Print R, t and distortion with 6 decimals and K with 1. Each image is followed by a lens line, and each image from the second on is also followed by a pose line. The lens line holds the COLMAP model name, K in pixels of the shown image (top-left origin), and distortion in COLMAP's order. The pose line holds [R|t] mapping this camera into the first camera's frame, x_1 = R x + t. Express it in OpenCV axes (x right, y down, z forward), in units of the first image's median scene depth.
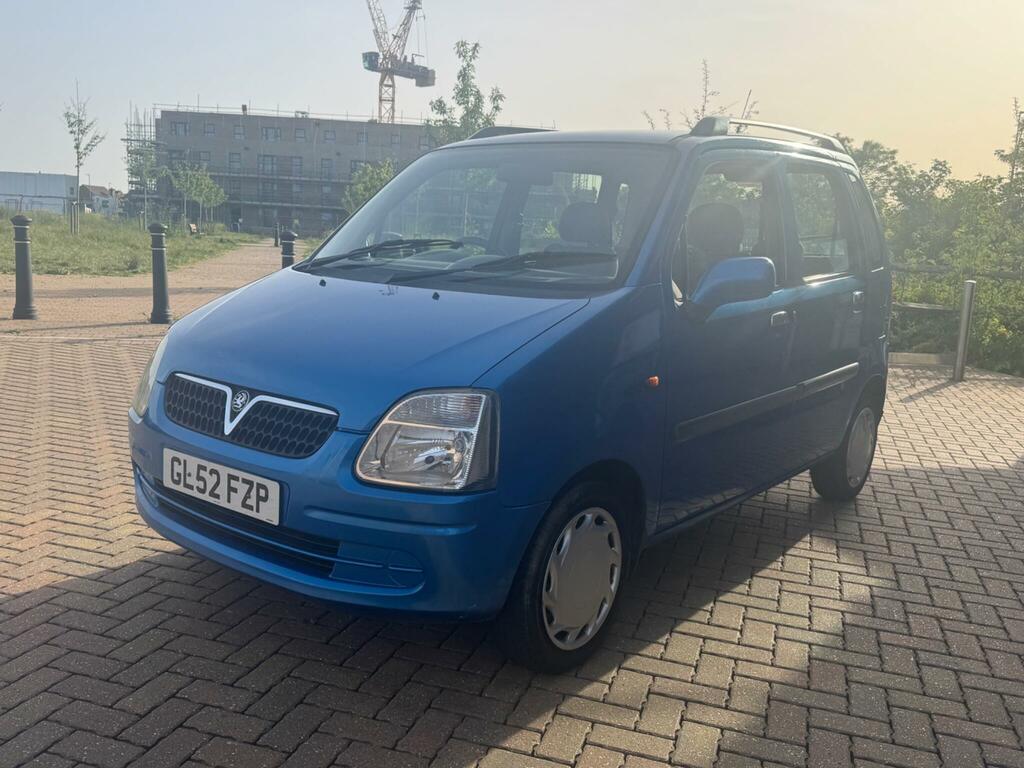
lens RADIAL K [[916.4, 0, 521.2], [0, 916.4, 387.4], [0, 0, 1]] dist [0.062670, -0.075275]
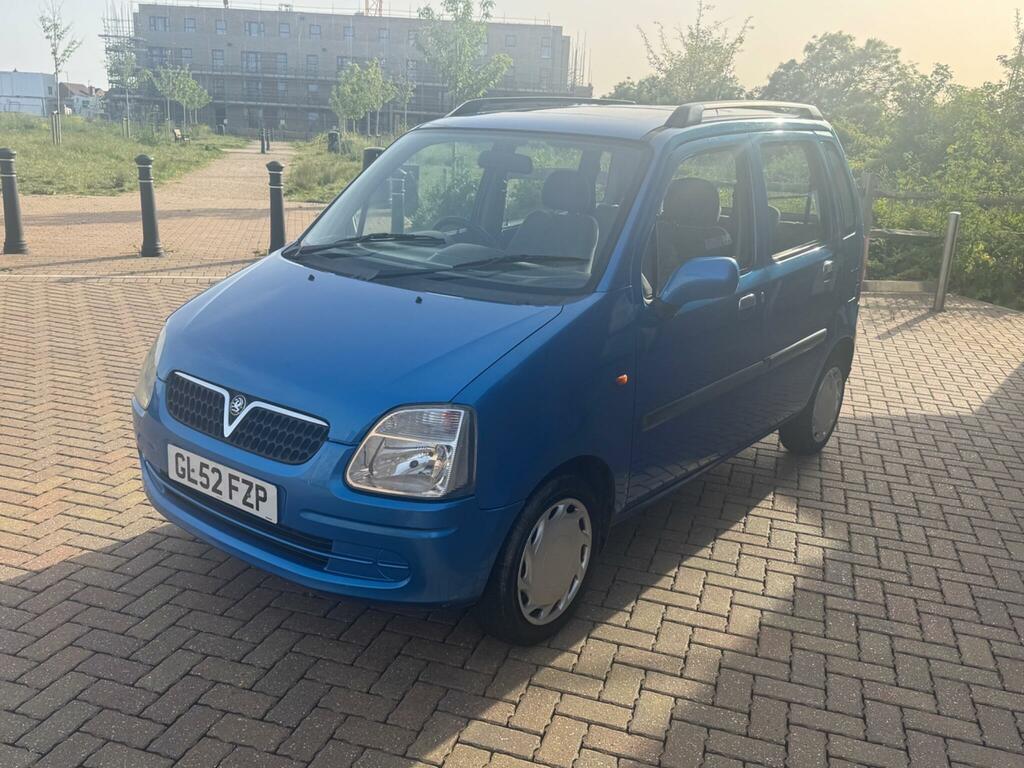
lens RADIAL K [[916.4, 0, 526.1], [0, 916.4, 393.0], [0, 0, 1]] dist [0.062670, -0.075275]
pose [[0.999937, -0.002028, 0.011038, 0.019319], [0.000765, 0.993567, 0.113243, -0.112304], [-0.011197, -0.113227, 0.993506, -0.068250]]
